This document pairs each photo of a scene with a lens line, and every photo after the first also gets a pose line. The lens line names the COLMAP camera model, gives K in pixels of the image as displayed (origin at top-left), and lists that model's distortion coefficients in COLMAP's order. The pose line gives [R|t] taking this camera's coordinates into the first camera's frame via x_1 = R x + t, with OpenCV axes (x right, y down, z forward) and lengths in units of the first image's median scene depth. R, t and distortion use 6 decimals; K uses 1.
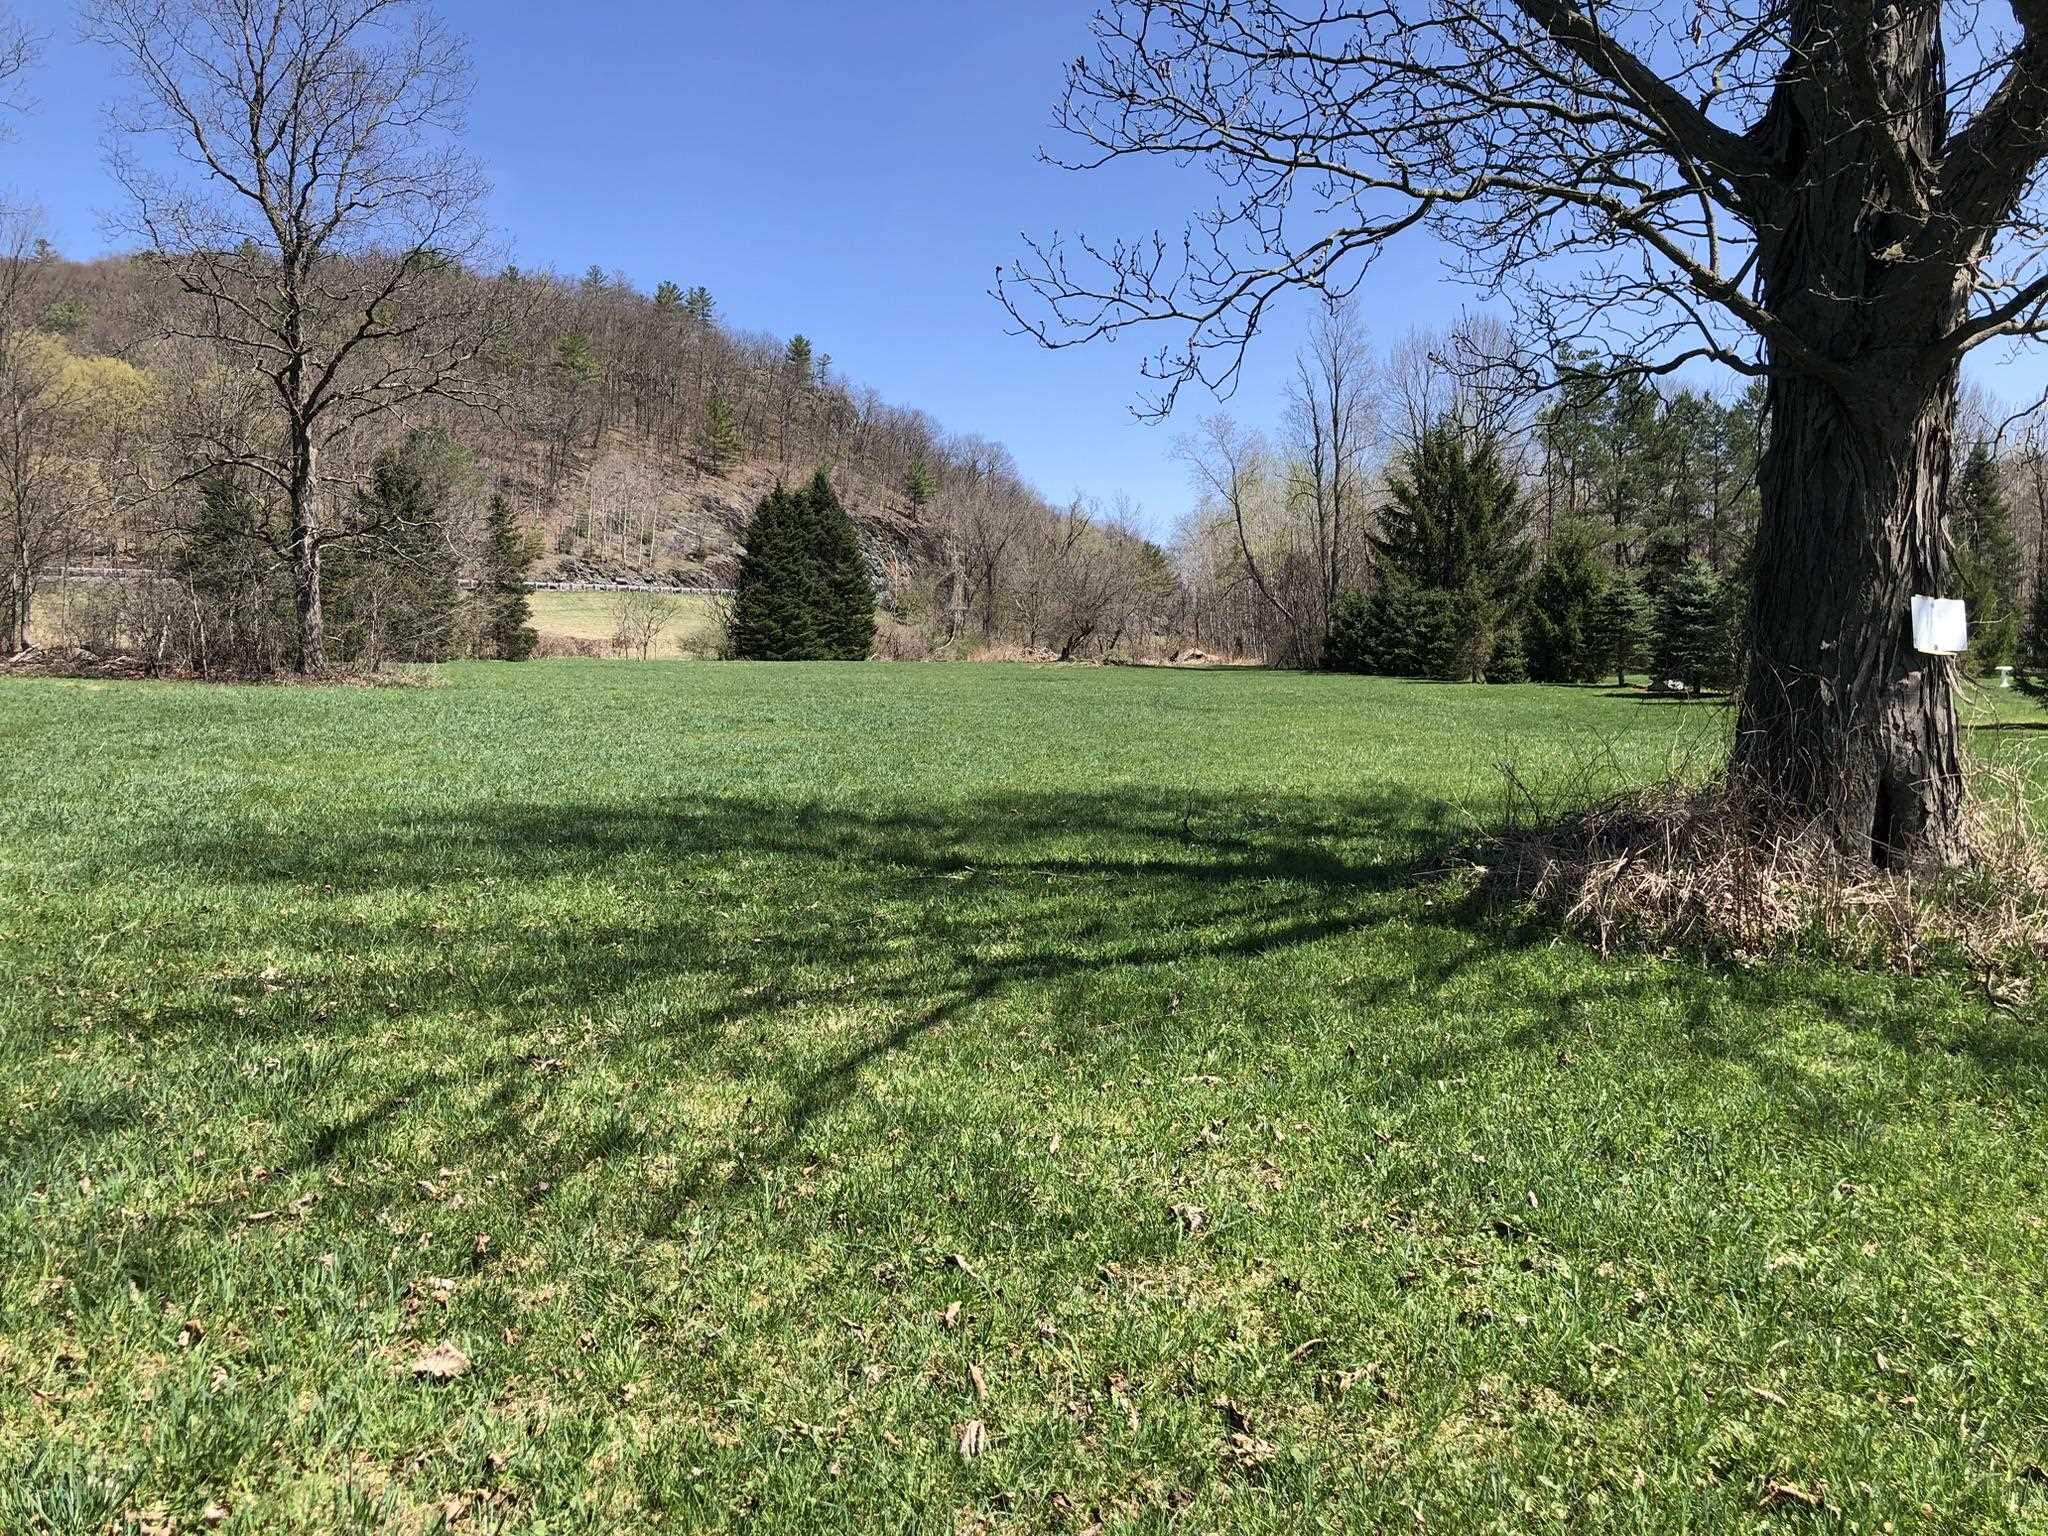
lens RADIAL K [[1655.4, 0, 1024.0], [0, 1655.4, 768.0], [0, 0, 1]] dist [0.089631, -0.322467]
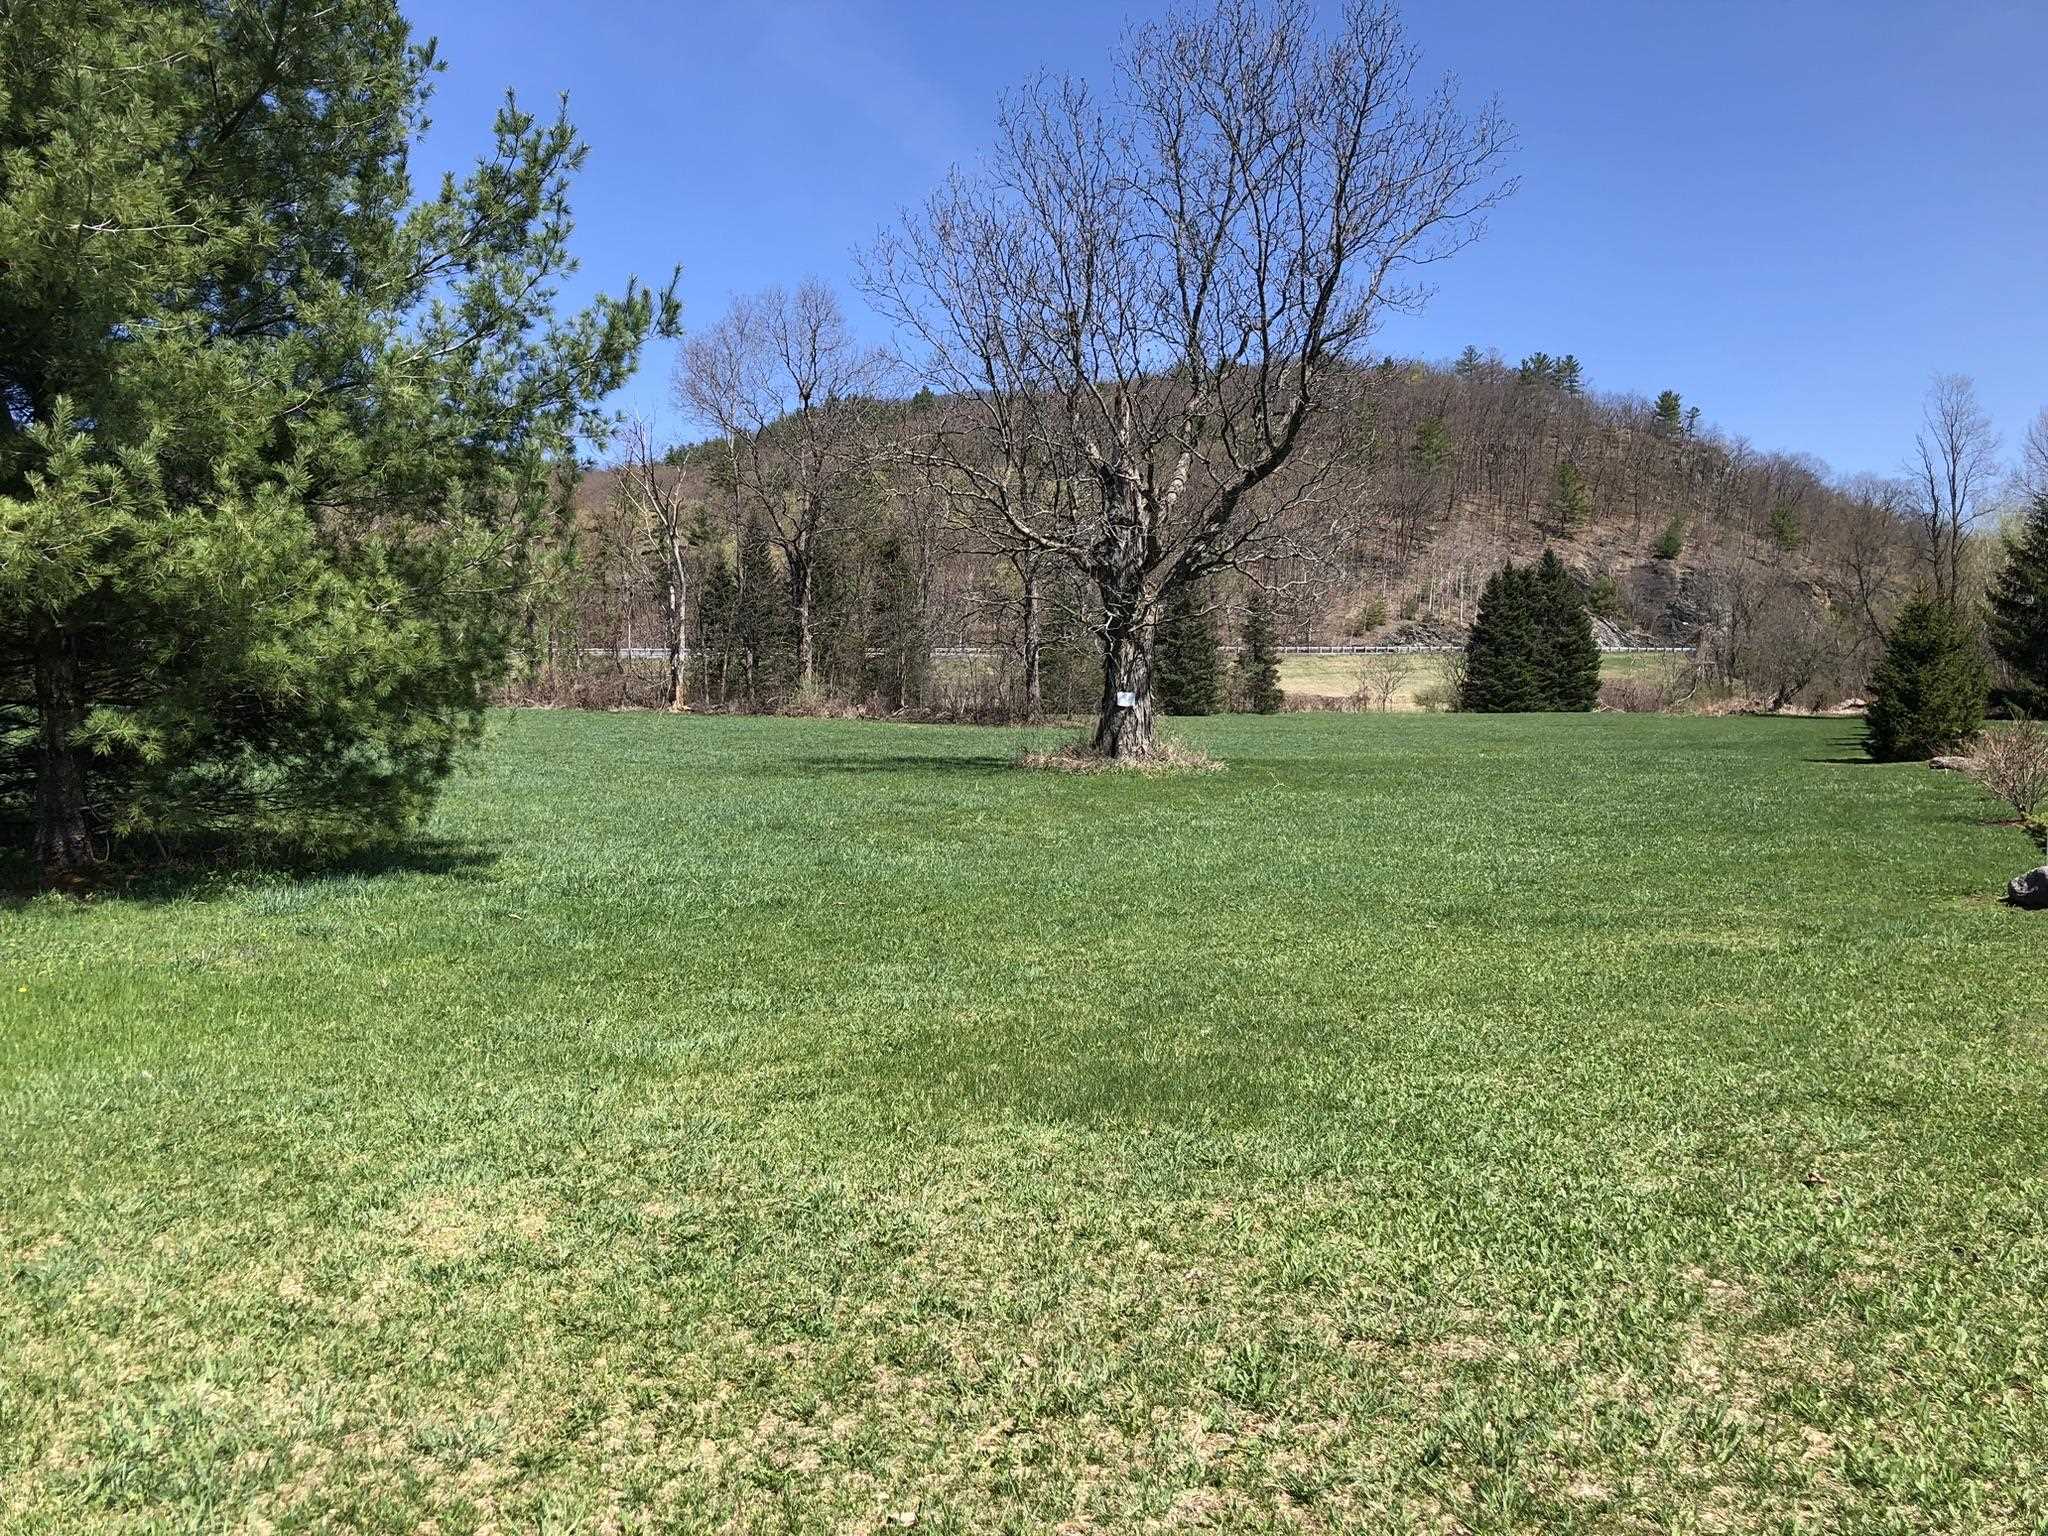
lens RADIAL K [[1655.4, 0, 1024.0], [0, 1655.4, 768.0], [0, 0, 1]] dist [0.089631, -0.322467]
pose [[0.857580, 0.010504, -0.514243, 0.161107], [-0.027473, 0.999300, -0.025403, 0.012806], [0.513616, 0.035913, 0.857268, -0.170287]]
